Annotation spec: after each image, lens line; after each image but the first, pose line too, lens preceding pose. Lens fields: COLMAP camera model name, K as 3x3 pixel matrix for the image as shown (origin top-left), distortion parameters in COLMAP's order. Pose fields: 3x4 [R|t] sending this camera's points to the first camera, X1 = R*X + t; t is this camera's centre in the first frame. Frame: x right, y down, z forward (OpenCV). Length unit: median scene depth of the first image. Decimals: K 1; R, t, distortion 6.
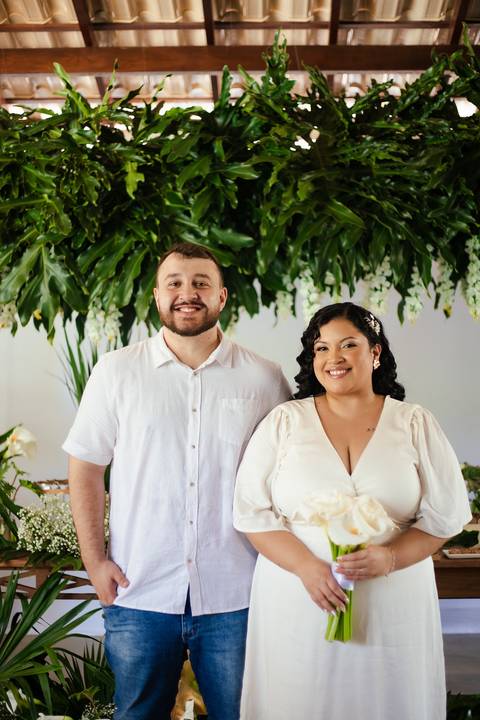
lens RADIAL K [[1029.5, 0, 253.3], [0, 1029.5, 380.8], [0, 0, 1]] dist [-0.139815, 0.002927]
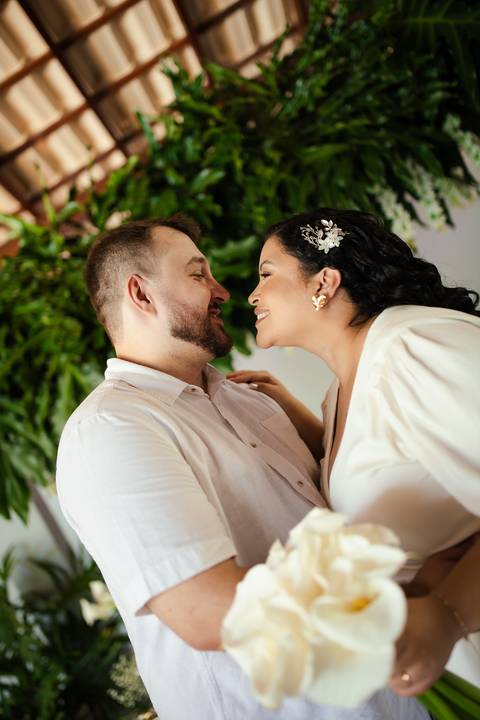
lens RADIAL K [[667.0, 0, 246.7], [0, 667.0, 365.9], [0, 0, 1]] dist [-0.024872, -0.011886]
pose [[0.840844, -0.541160, -0.011256, -0.063207], [0.535616, 0.834870, -0.126915, 0.032636], [0.078079, 0.100687, 0.991850, 0.408990]]
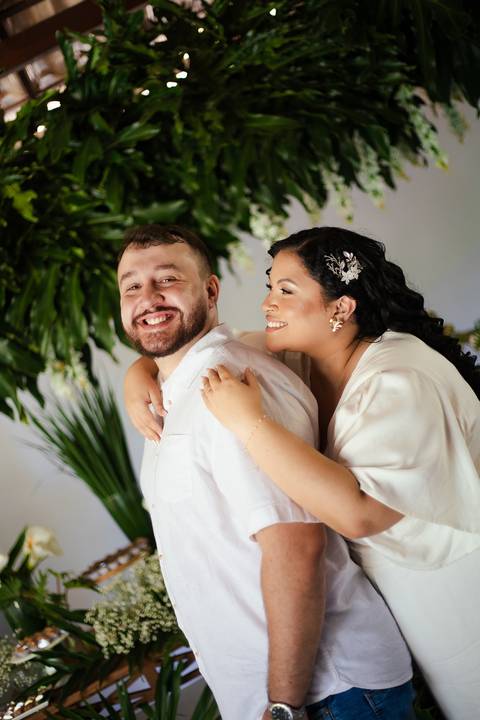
lens RADIAL K [[1029.5, 0, 253.3], [0, 1029.5, 380.8], [0, 0, 1]] dist [-0.139815, 0.002927]
pose [[0.877860, -0.469467, 0.094677, -0.099137], [0.465192, 0.882861, 0.064439, -0.035416], [-0.113838, -0.012525, 0.993420, 0.157215]]
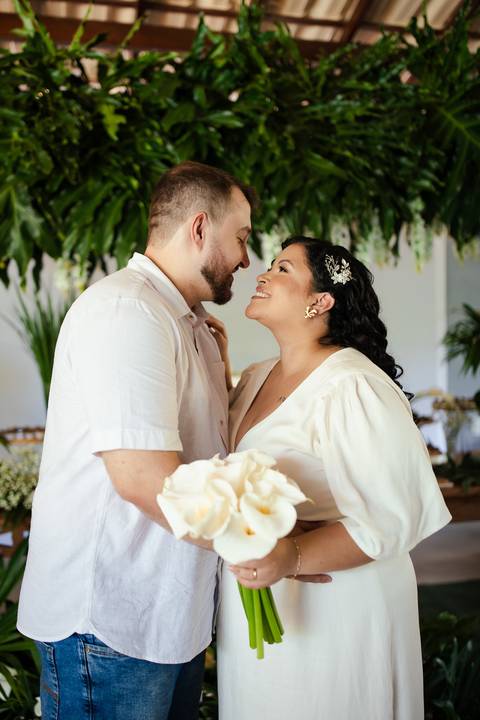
lens RADIAL K [[678.0, 0, 240.0], [0, 678.0, 360.0], [0, 0, 1]] dist [-0.029727, -0.009857]
pose [[0.972514, -0.014596, 0.232385, -0.149690], [0.003178, 0.998772, 0.049434, -0.002895], [-0.232821, -0.047336, 0.971367, 0.337368]]
